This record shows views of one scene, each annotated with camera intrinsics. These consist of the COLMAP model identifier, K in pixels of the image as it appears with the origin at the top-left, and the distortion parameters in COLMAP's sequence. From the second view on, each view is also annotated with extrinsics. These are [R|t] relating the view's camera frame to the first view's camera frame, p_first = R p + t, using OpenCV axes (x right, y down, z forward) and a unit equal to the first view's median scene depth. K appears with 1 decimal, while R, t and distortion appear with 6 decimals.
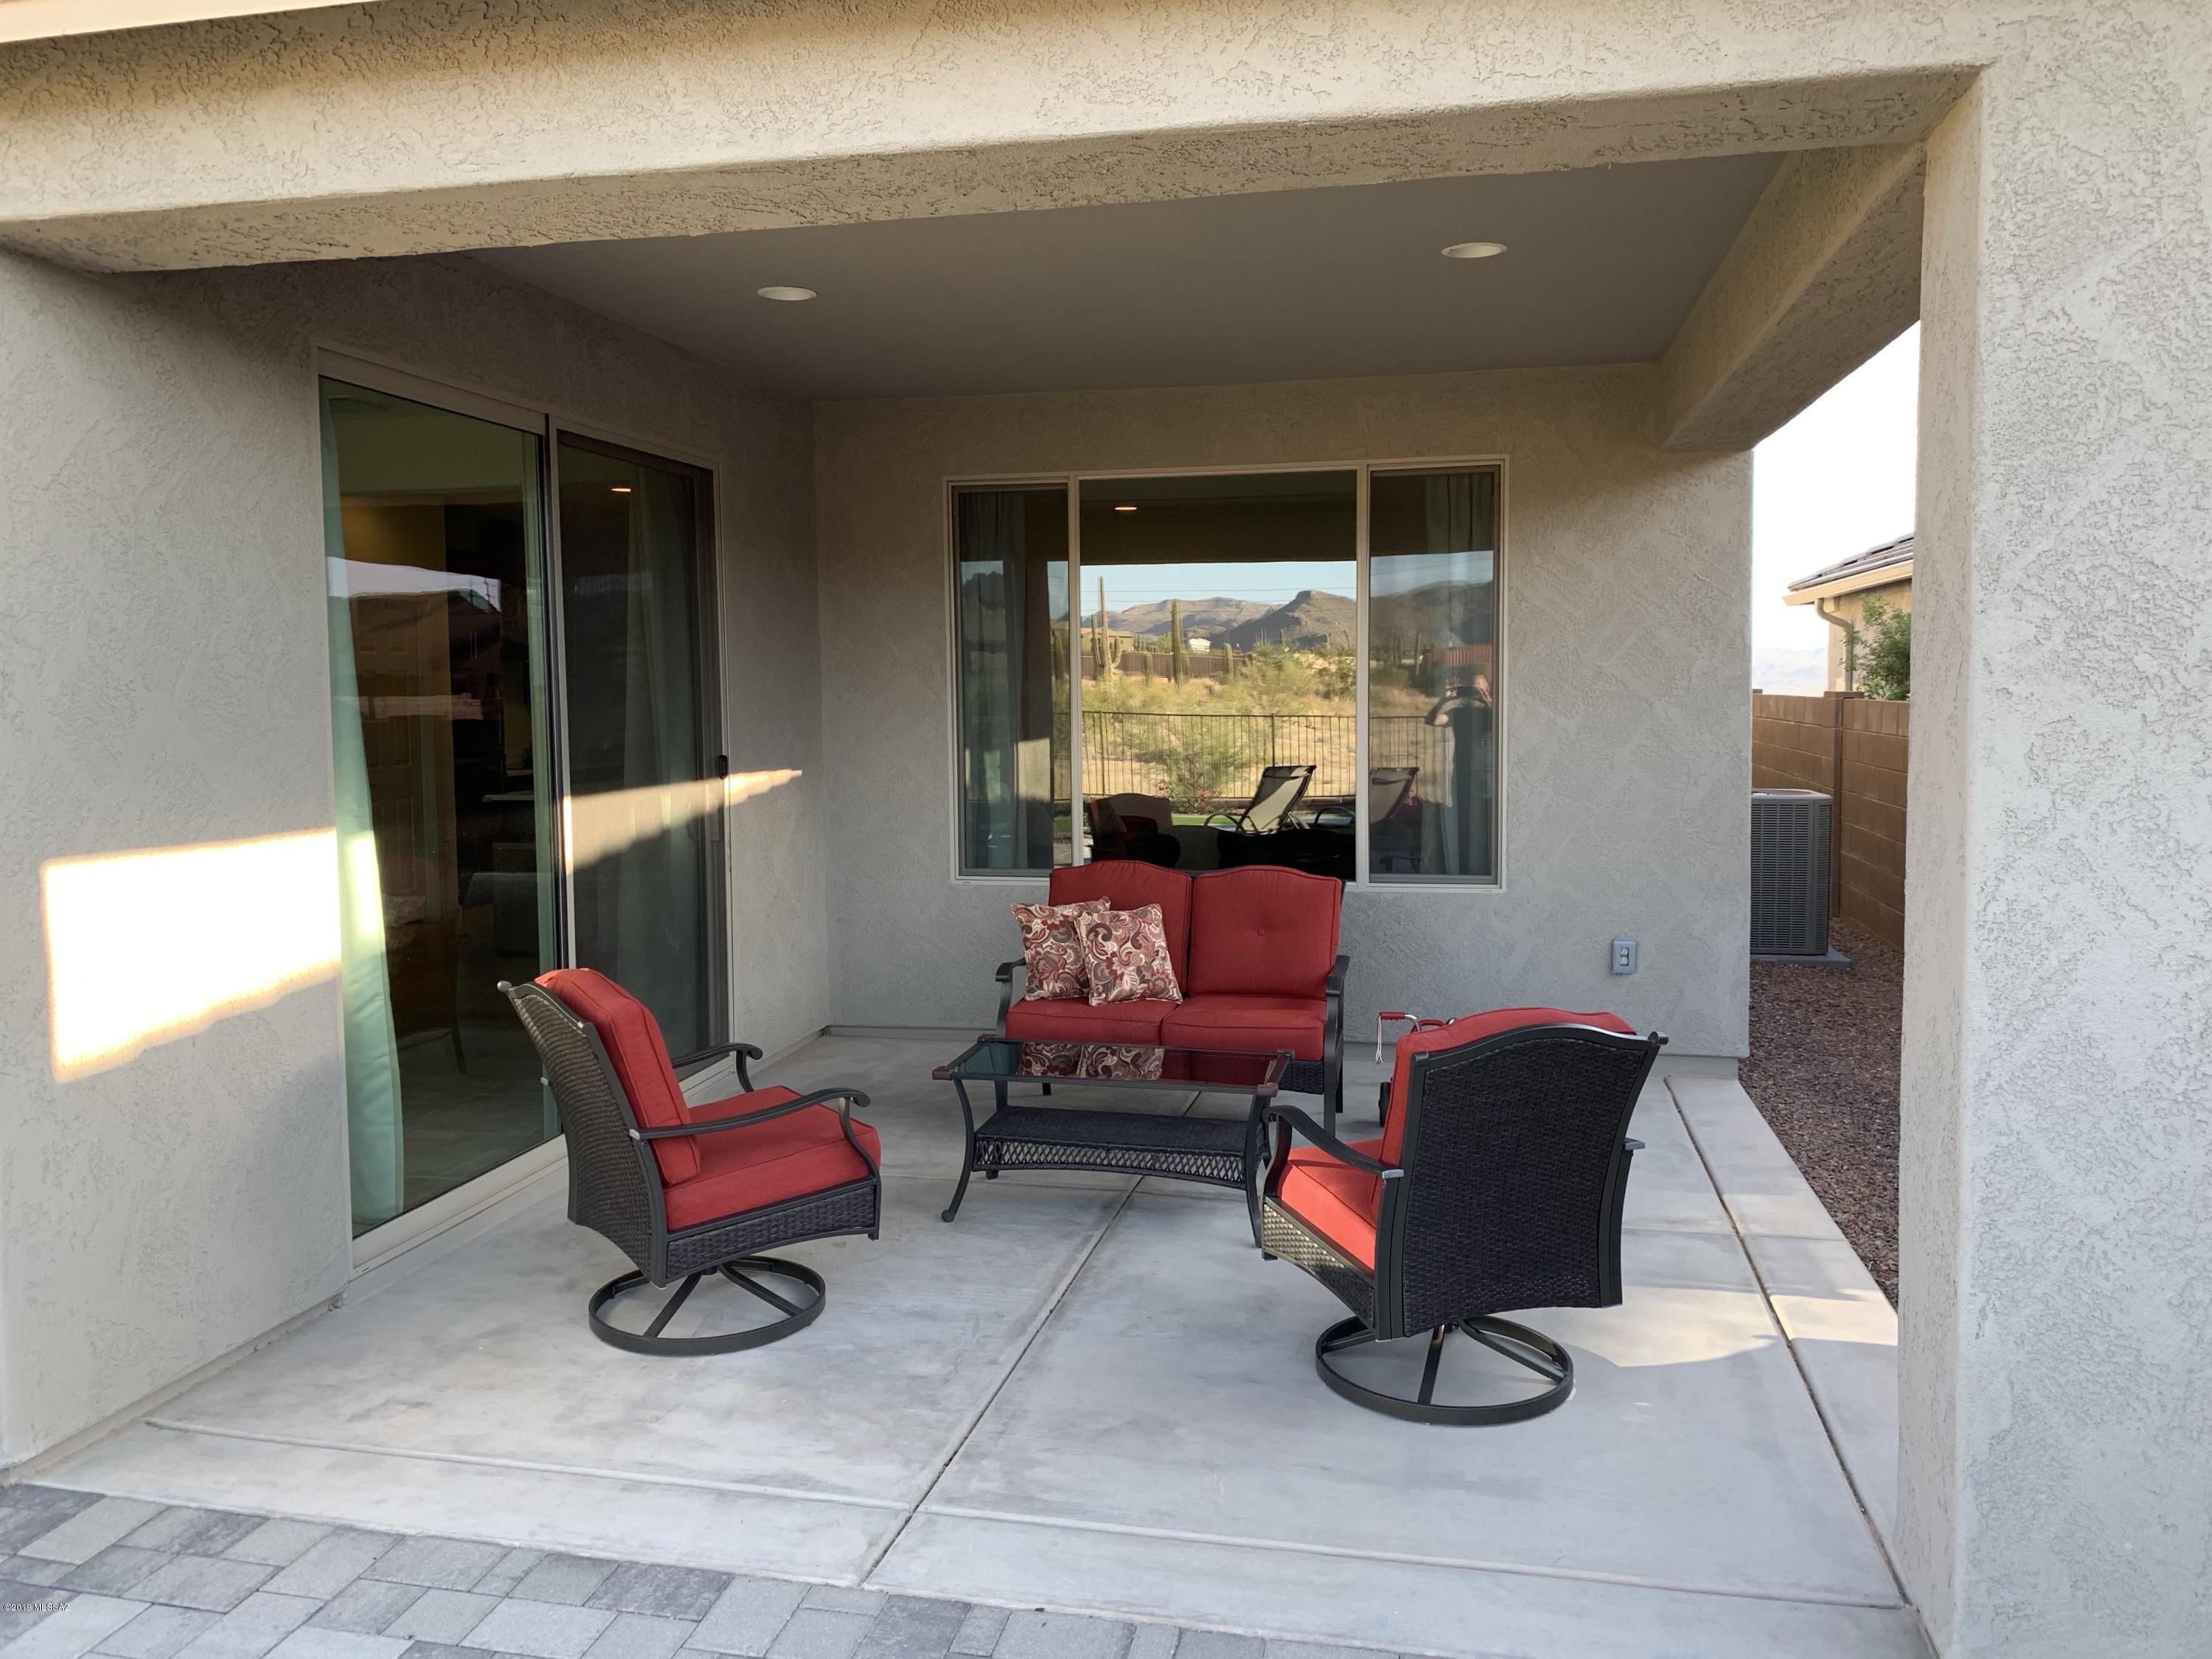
lens RADIAL K [[1691.9, 0, 1098.1], [0, 1691.9, 818.6], [0, 0, 1]] dist [0.048370, -0.054994]
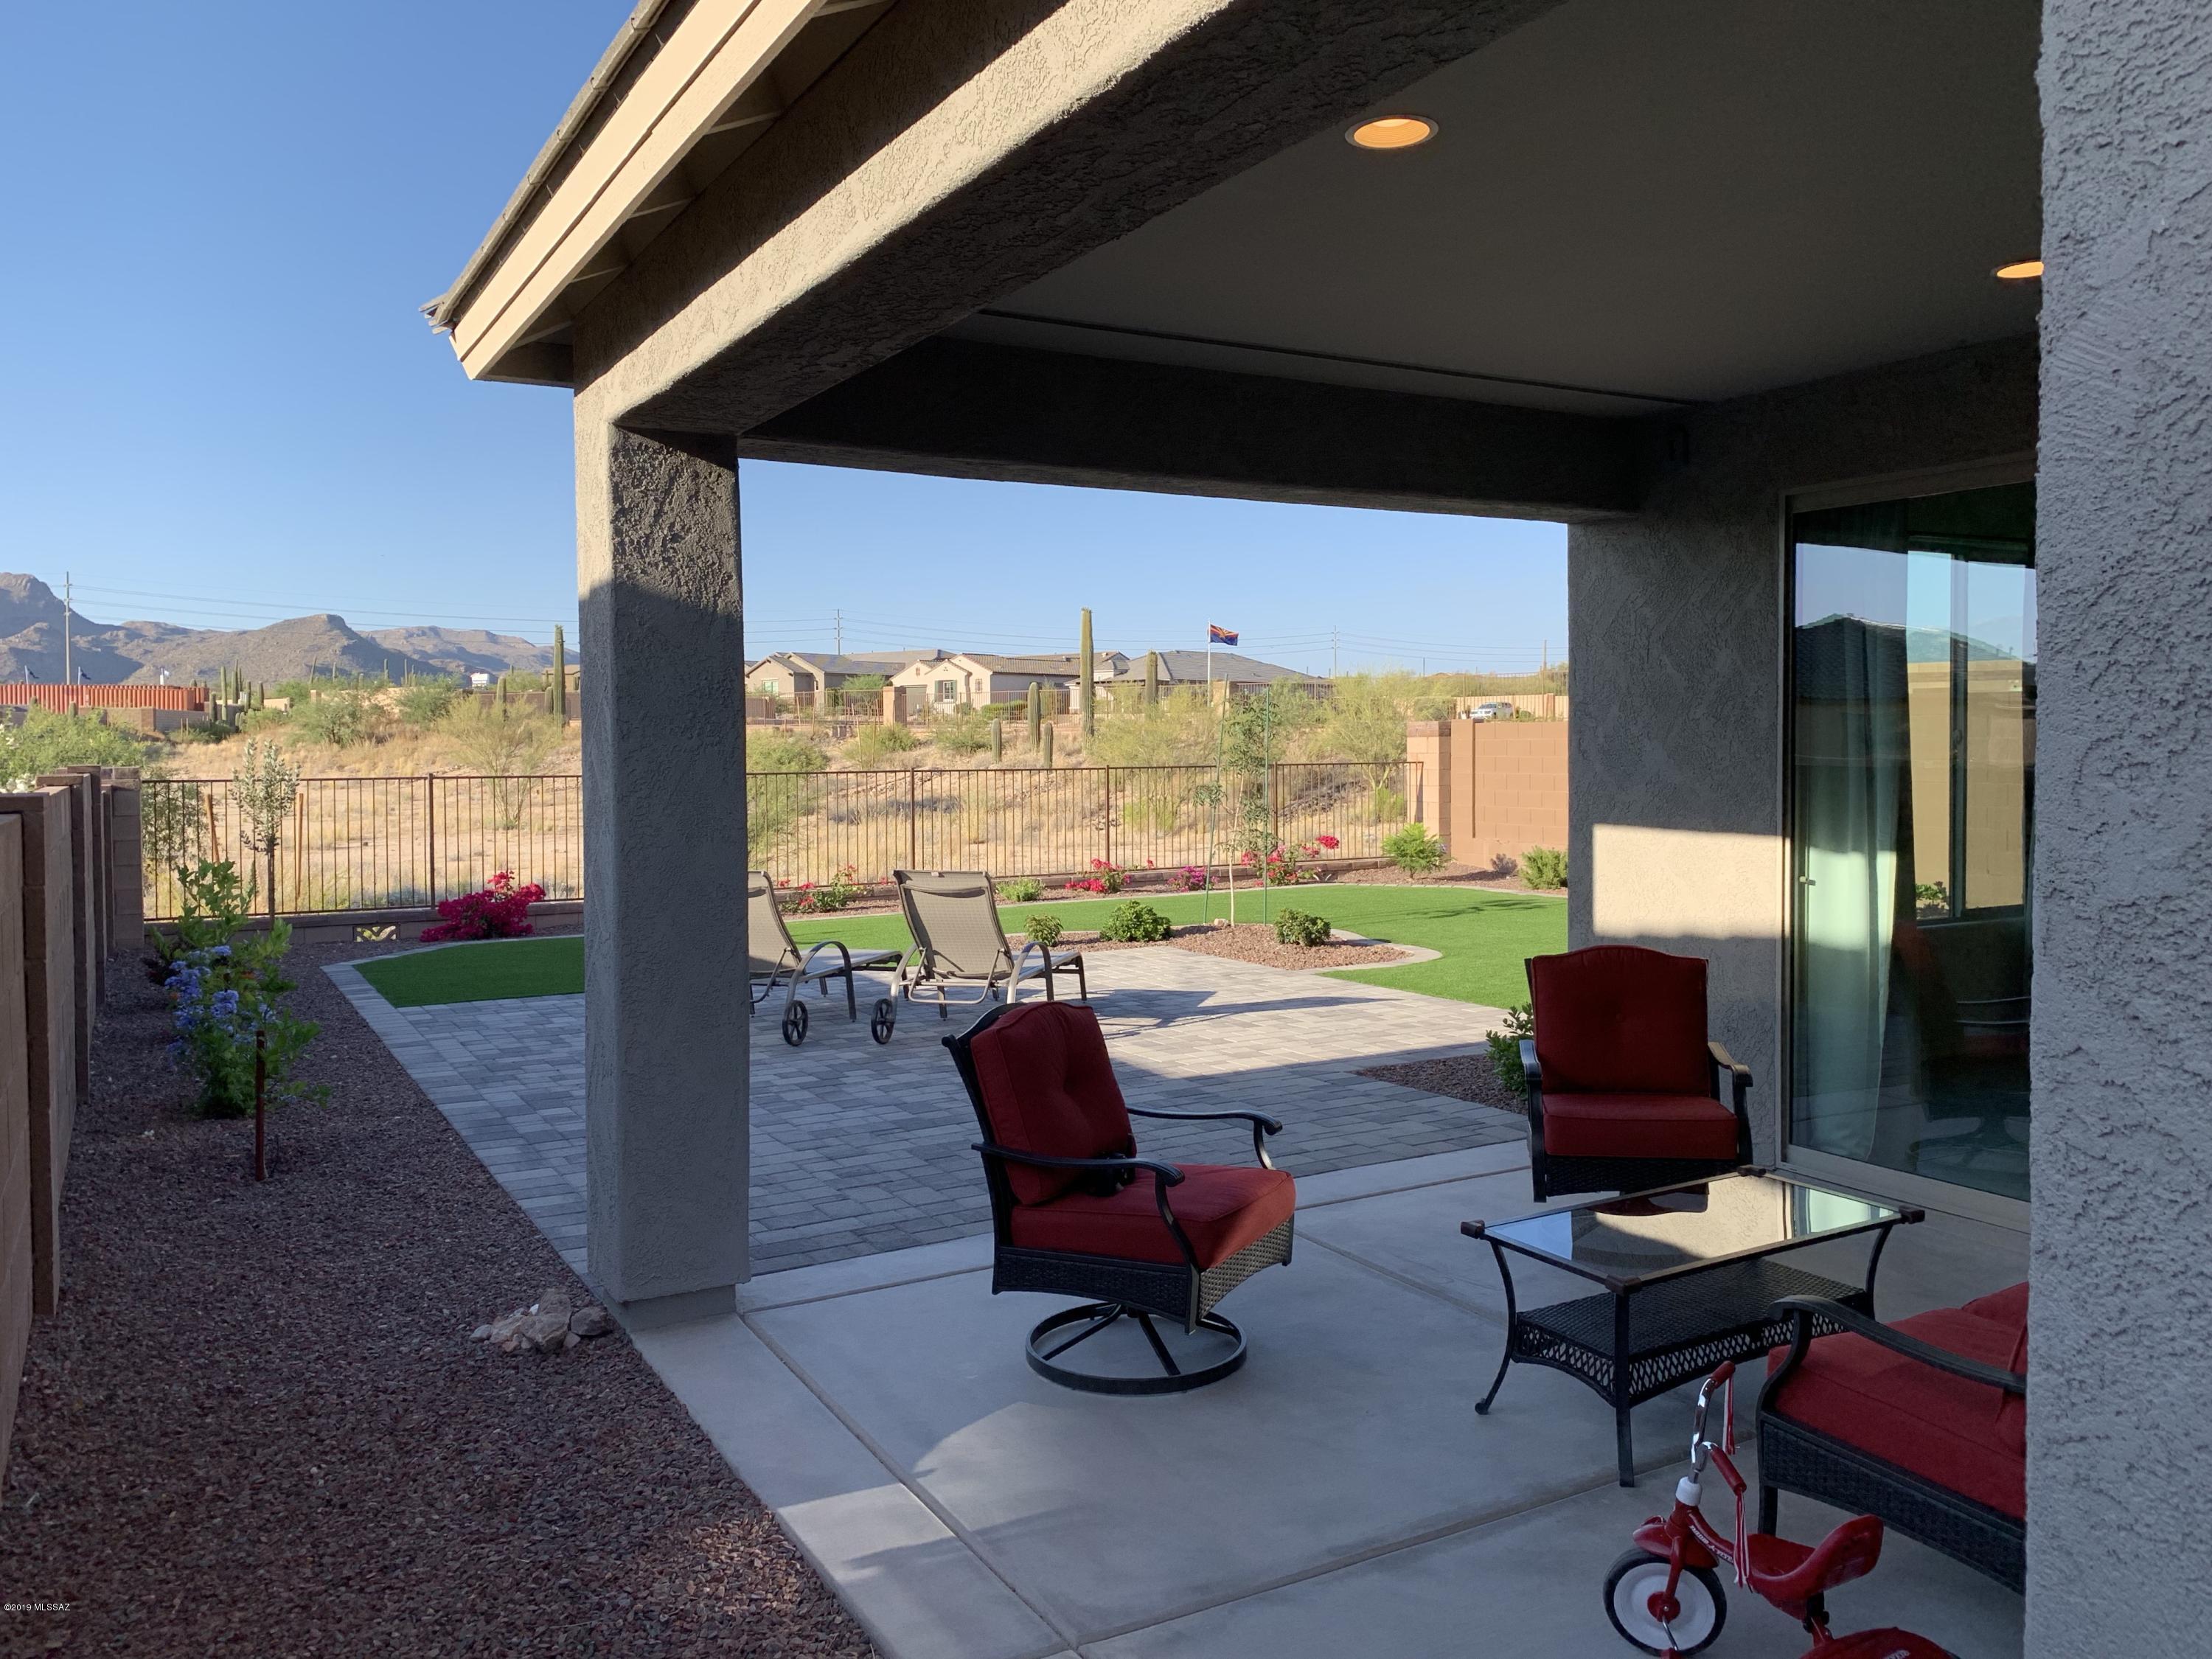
lens RADIAL K [[1691.9, 0, 1107.0], [0, 1691.9, 831.5], [0, 0, 1]] dist [0.048370, -0.054994]
pose [[-0.745158, 0.048500, -0.665122, 1.071871], [-0.043698, 0.991657, 0.121268, -0.176137], [0.665455, 0.119428, -0.736822, 2.002891]]
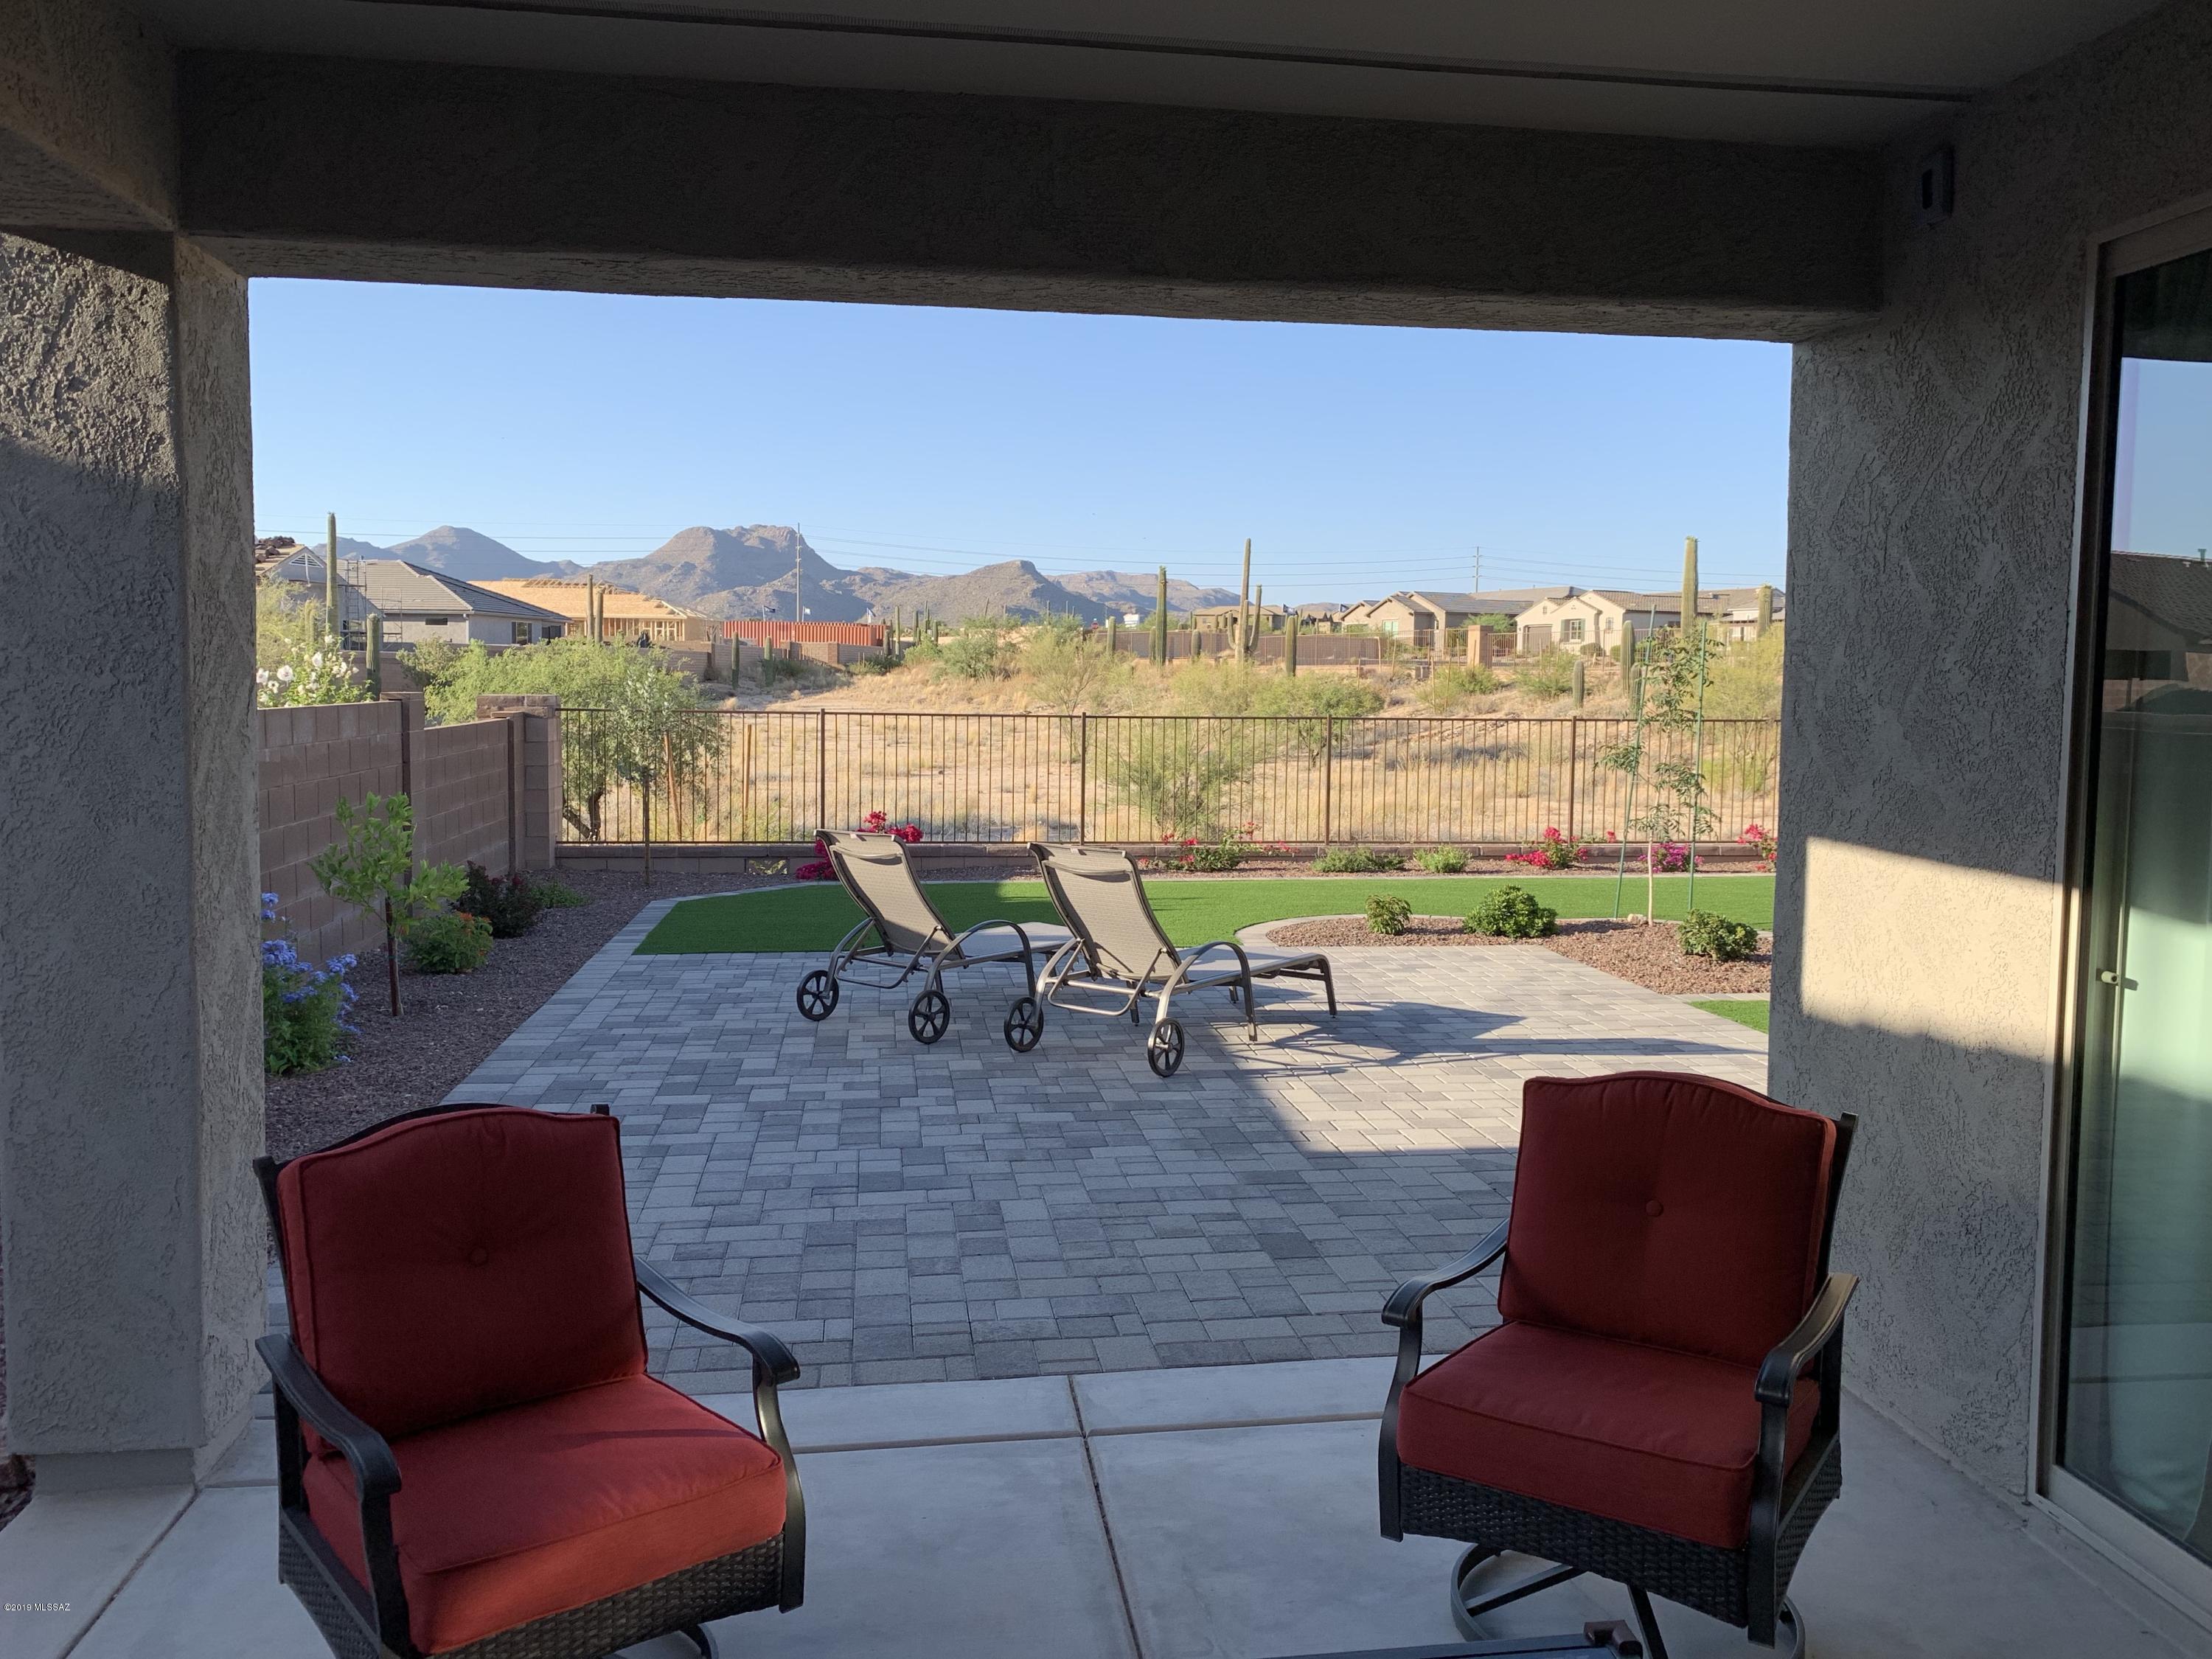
lens RADIAL K [[1691.9, 0, 1096.8], [0, 1691.9, 816.8], [0, 0, 1]] dist [0.048370, -0.054994]
pose [[-0.940106, 0.024370, -0.340011, 0.239143], [-0.032978, 0.986261, 0.161870, -0.165179], [0.339284, 0.163388, -0.926386, 1.859456]]
